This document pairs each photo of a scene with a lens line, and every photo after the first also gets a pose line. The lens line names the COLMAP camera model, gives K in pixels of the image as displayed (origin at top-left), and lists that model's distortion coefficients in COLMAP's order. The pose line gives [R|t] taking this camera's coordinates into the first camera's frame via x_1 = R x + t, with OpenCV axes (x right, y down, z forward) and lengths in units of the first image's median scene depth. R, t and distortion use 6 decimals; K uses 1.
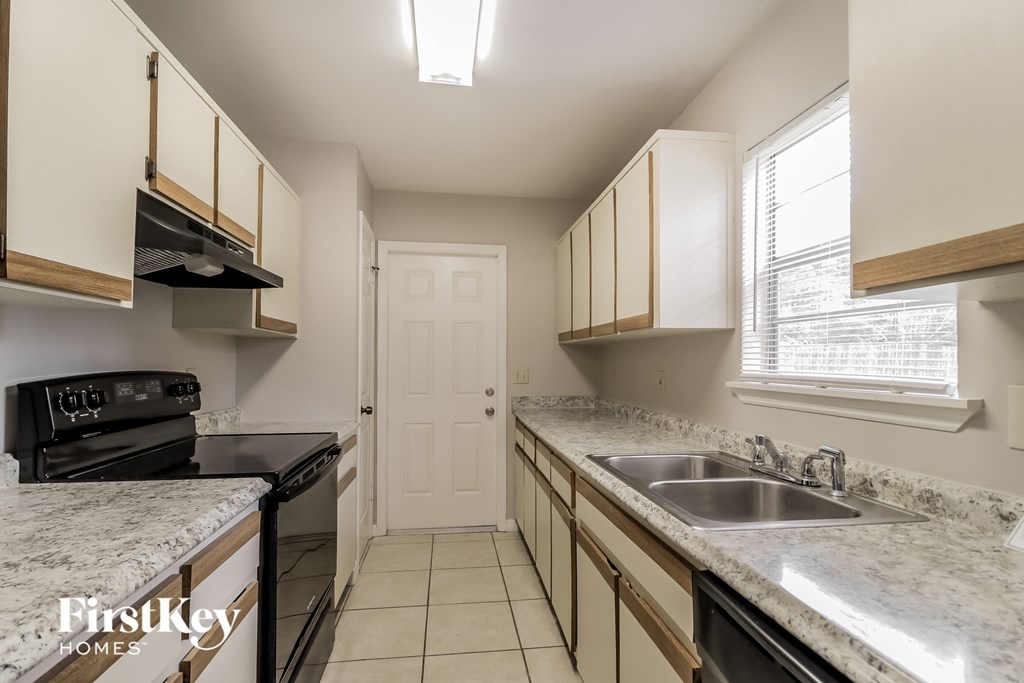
lens RADIAL K [[486.8, 0, 517.7], [0, 486.8, 356.4], [0, 0, 1]] dist [0.002199, 0.000122]
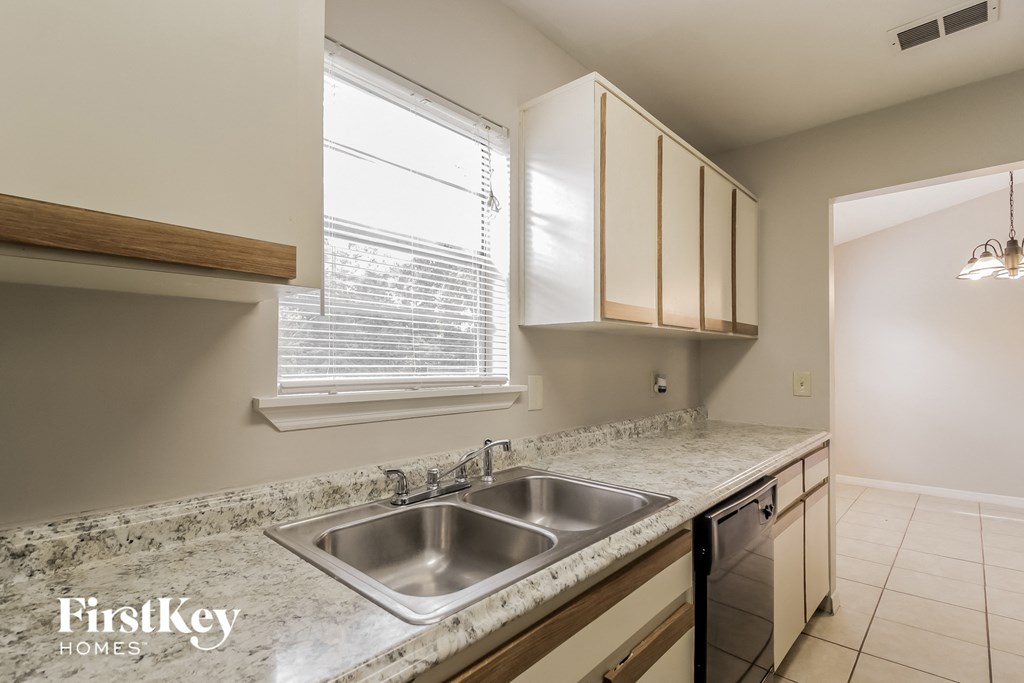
lens RADIAL K [[486.8, 0, 517.7], [0, 486.8, 356.4], [0, 0, 1]] dist [0.002199, 0.000122]
pose [[-0.639582, 0.006767, 0.768693, -0.228977], [-0.016911, 0.999595, -0.022871, 0.017623], [-0.768537, -0.027627, -0.639209, 1.495733]]
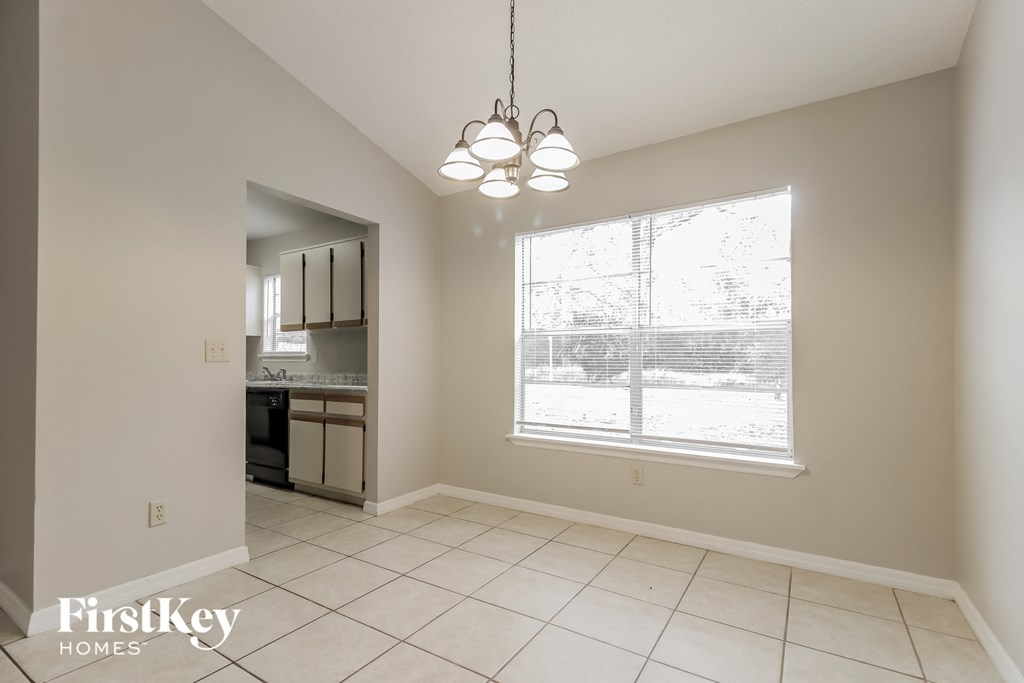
lens RADIAL K [[511.2, 0, 511.7], [0, 511.2, 353.0], [0, 0, 1]] dist [0.000192, -0.000011]
pose [[0.680347, 0.004635, 0.732876, -0.980796], [-0.008467, 0.999963, 0.001536, 0.034538], [-0.732842, -0.007250, 0.680361, -2.769244]]
